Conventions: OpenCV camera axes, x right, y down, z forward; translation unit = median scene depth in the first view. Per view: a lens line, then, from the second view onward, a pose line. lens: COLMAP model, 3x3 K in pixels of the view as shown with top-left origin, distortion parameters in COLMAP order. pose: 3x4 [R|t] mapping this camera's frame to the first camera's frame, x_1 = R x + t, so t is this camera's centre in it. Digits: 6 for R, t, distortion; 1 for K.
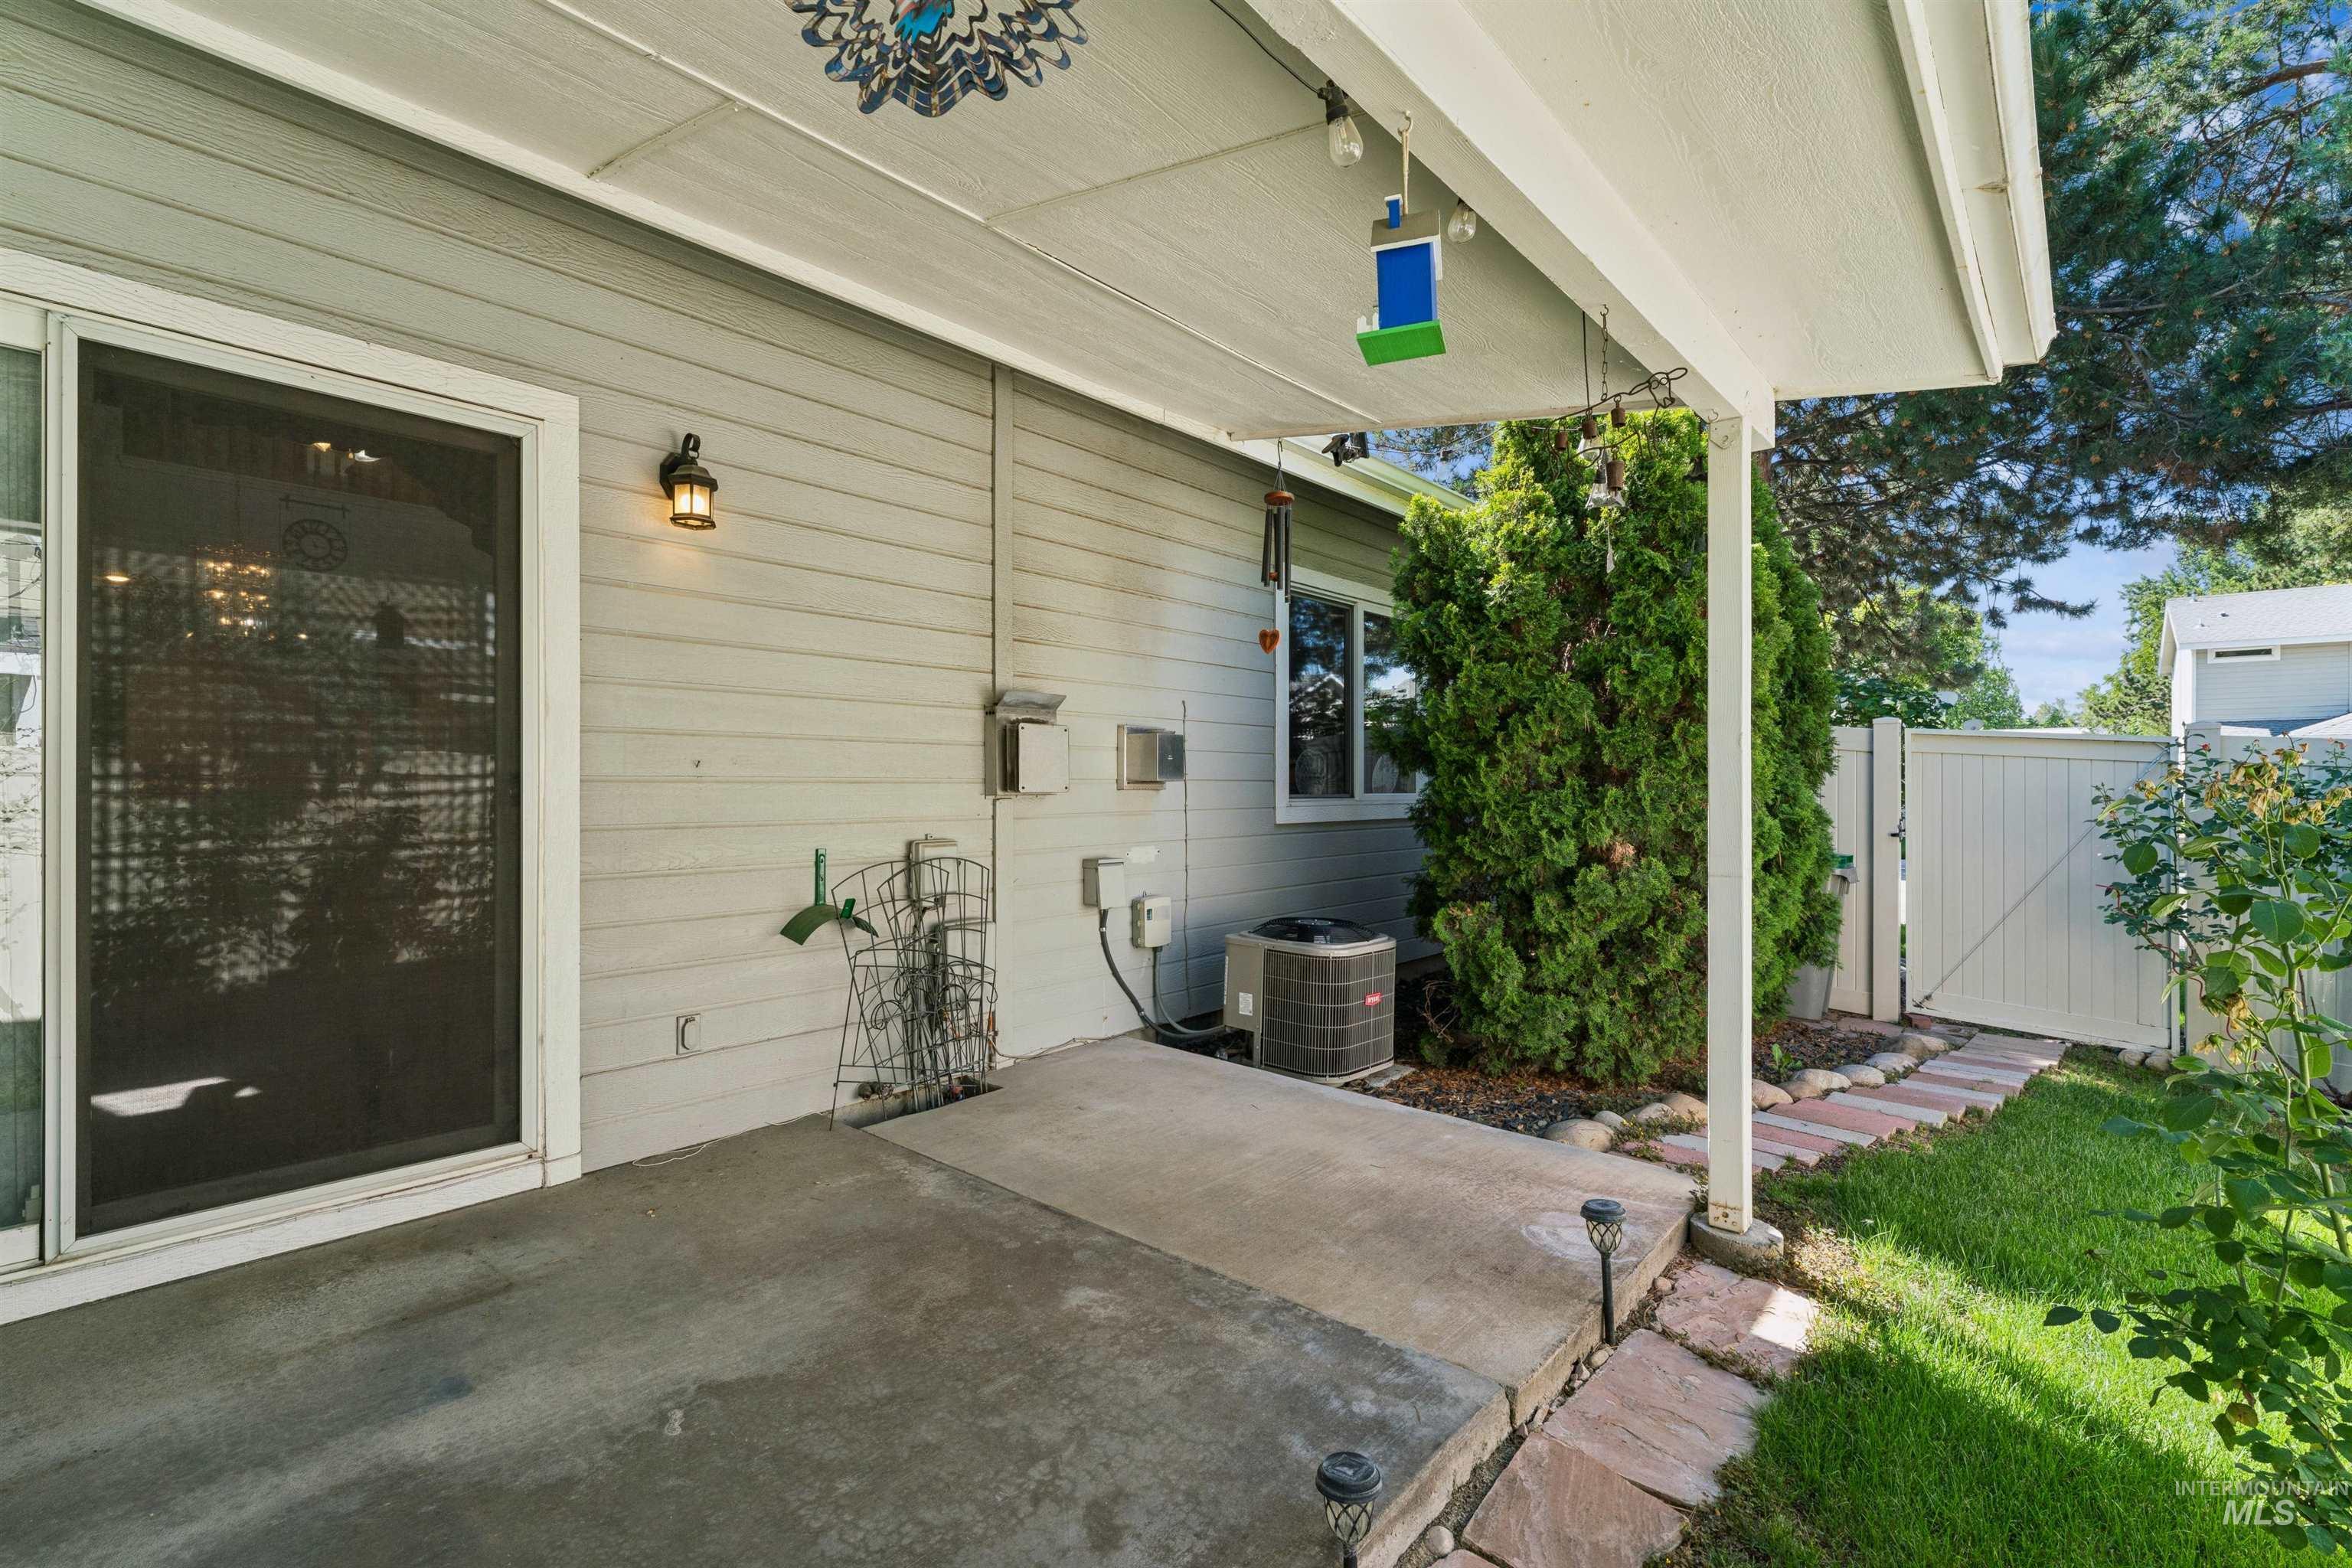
lens RADIAL K [[1075.6, 0, 1176.0], [0, 1075.6, 784.0], [0, 0, 1]] dist [-0.002659, -0.000405]
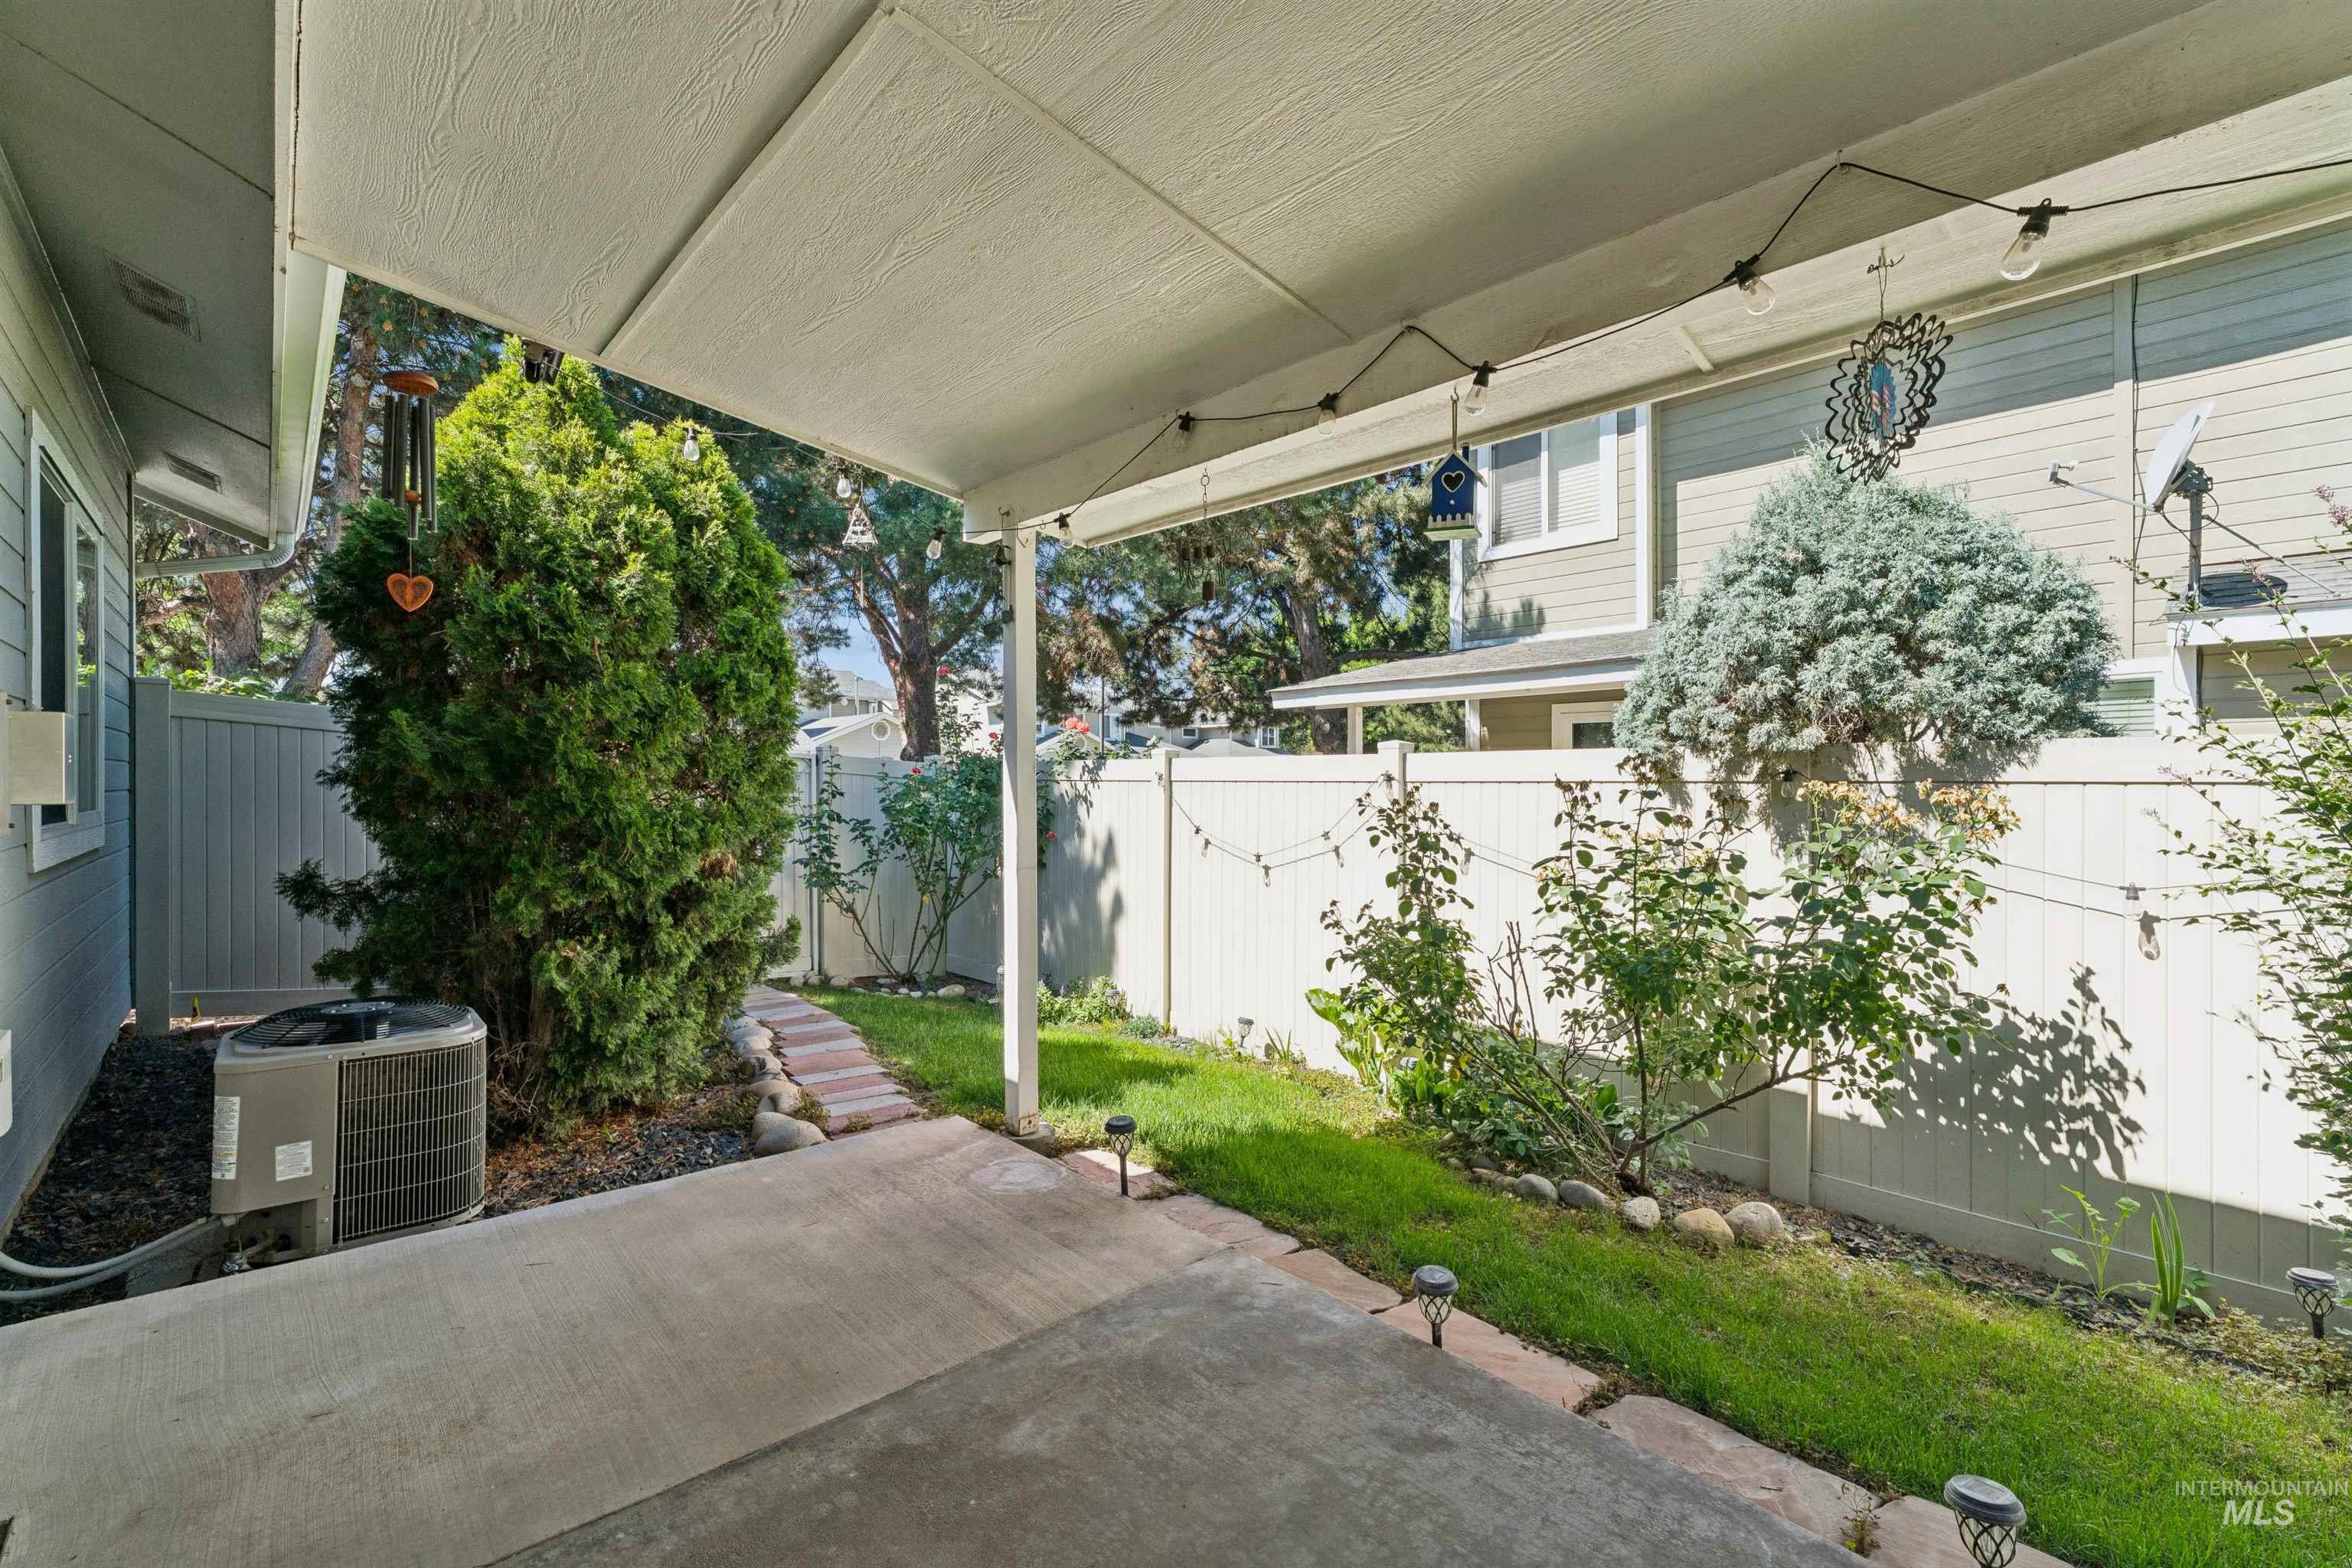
lens RADIAL K [[1009.6, 0, 1186.3], [0, 1009.6, 778.0], [0, 0, 1]] dist [-0.002154, -0.000353]
pose [[0.121411, -0.001930, 0.992600, -0.675689], [0.000778, 0.999998, 0.001850, -0.025788], [-0.992602, 0.000548, 0.121412, 0.630626]]
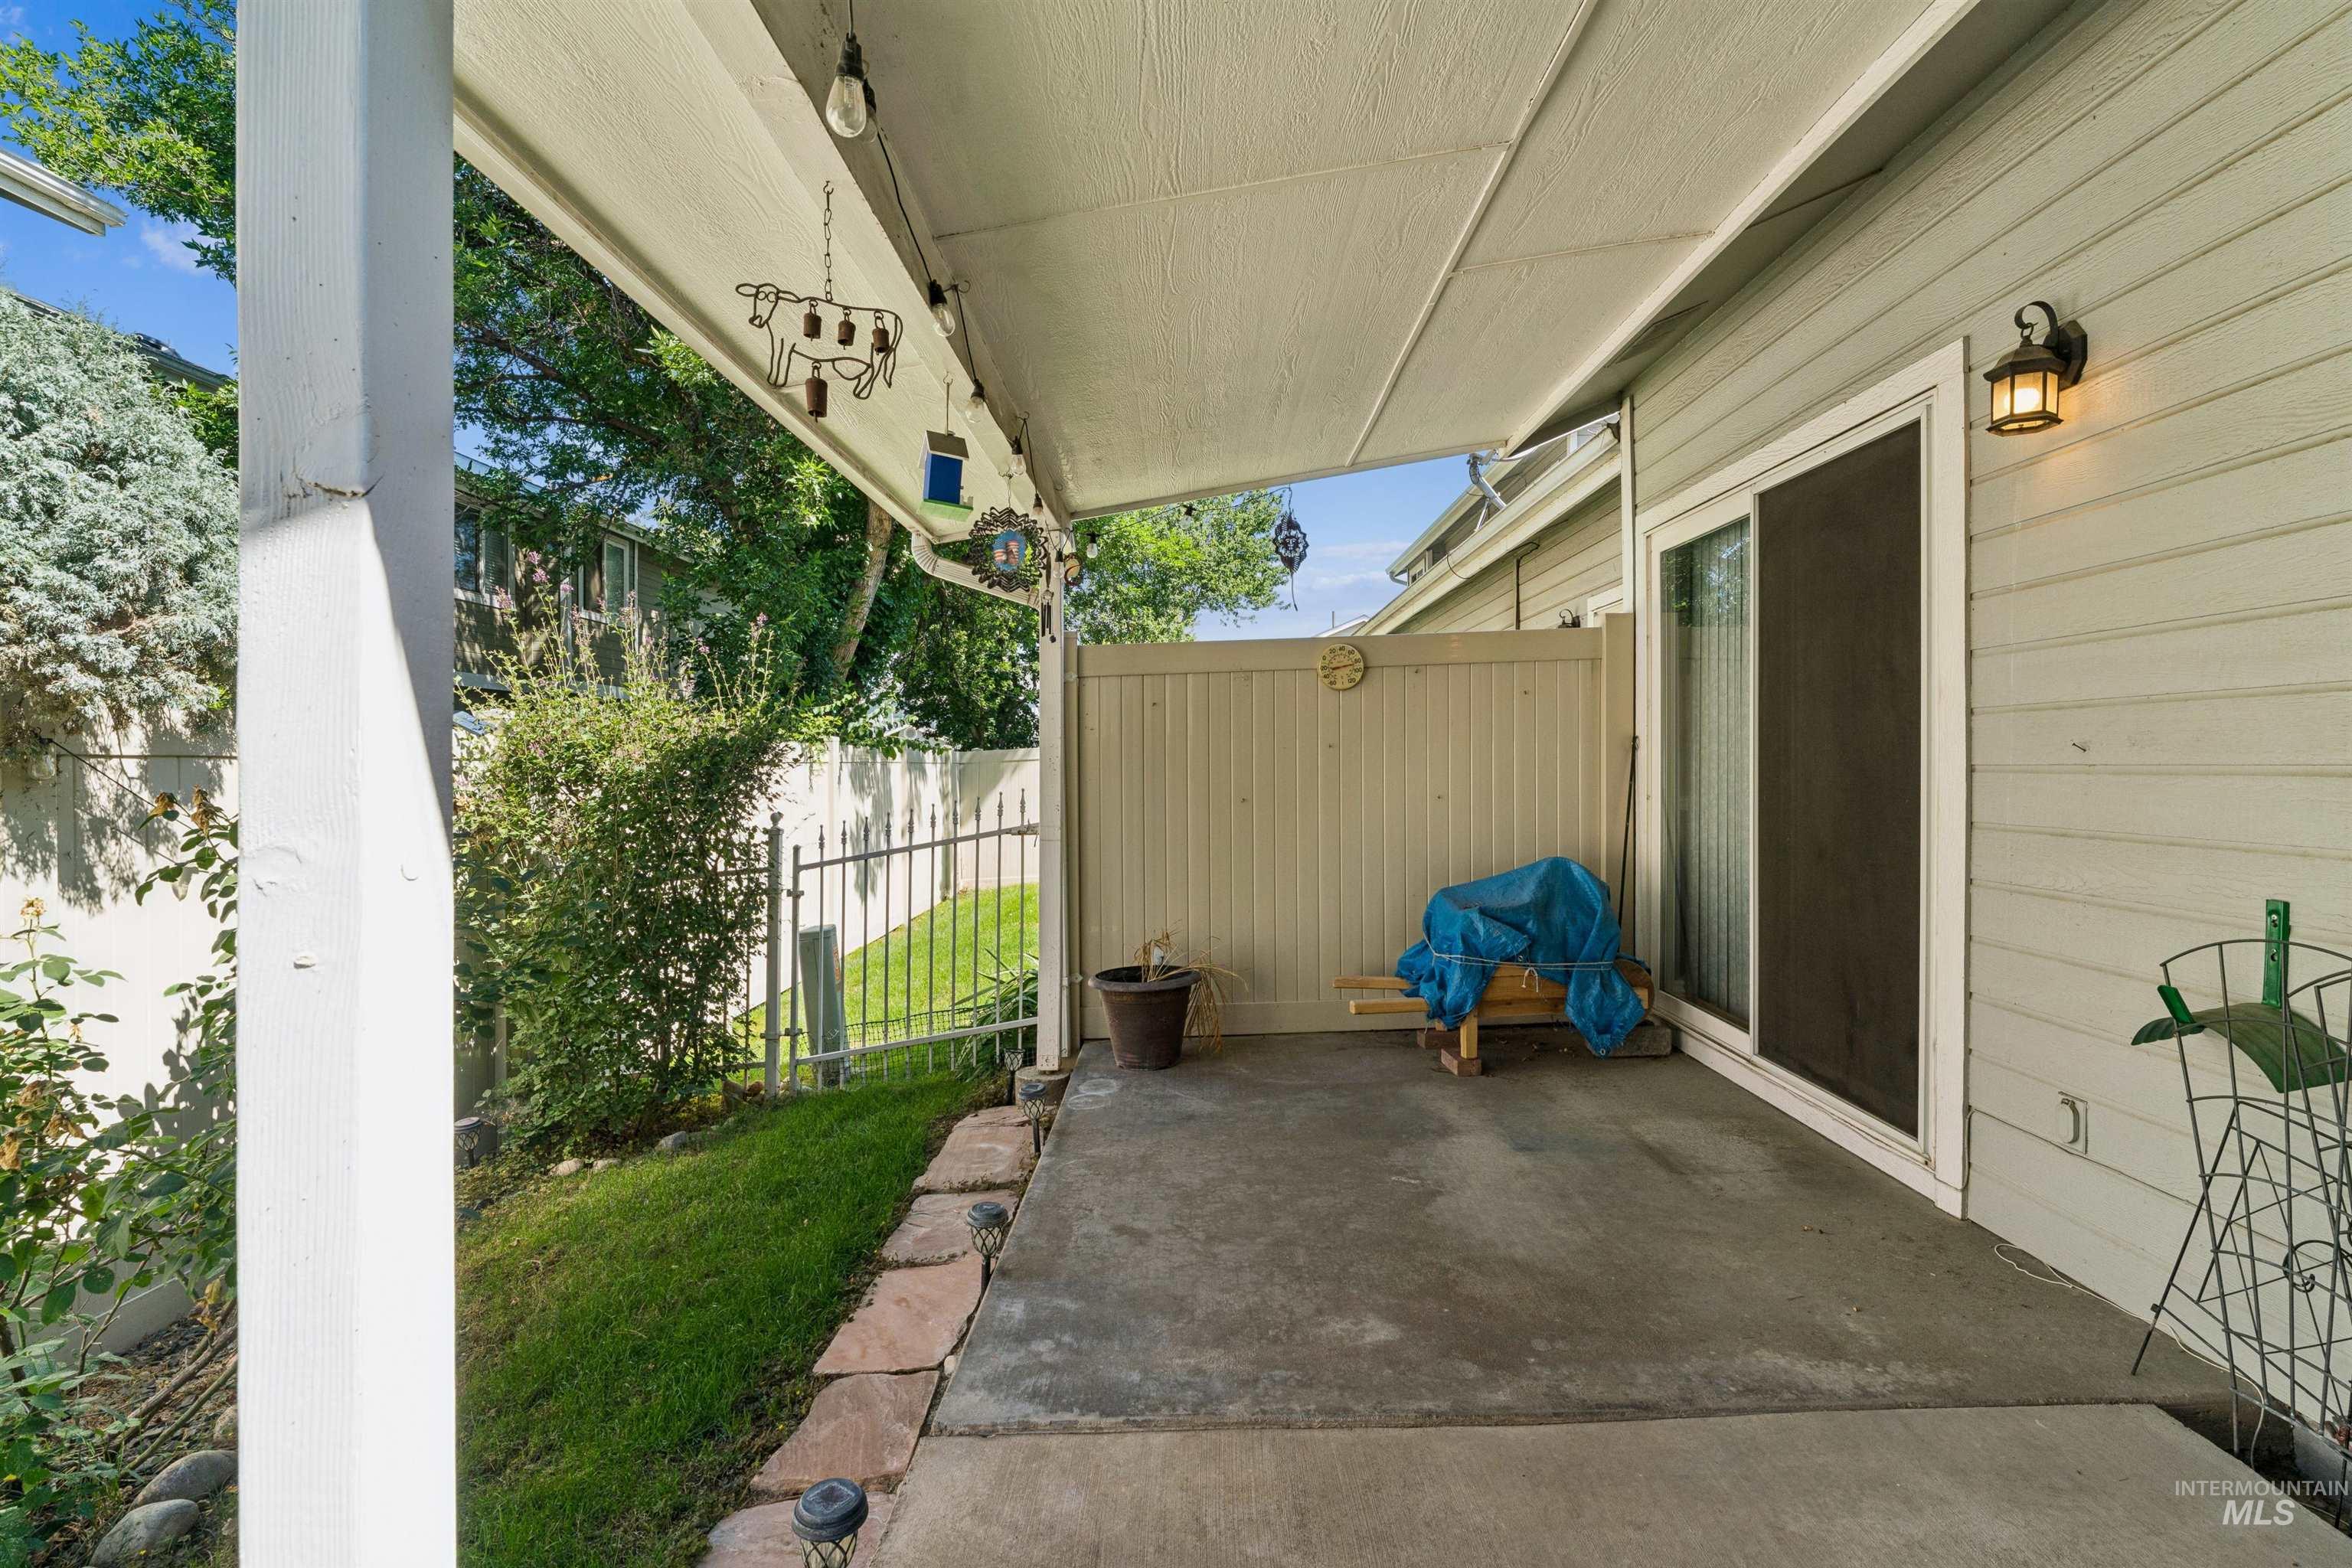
lens RADIAL K [[1075.6, 0, 1176.0], [0, 1075.6, 784.0], [0, 0, 1]] dist [-0.002659, -0.000405]
pose [[-0.771385, 0.013816, -0.636218, 0.508419], [0.002138, 0.999815, 0.019120, -0.010581], [0.636365, 0.013388, -0.771272, 1.285925]]
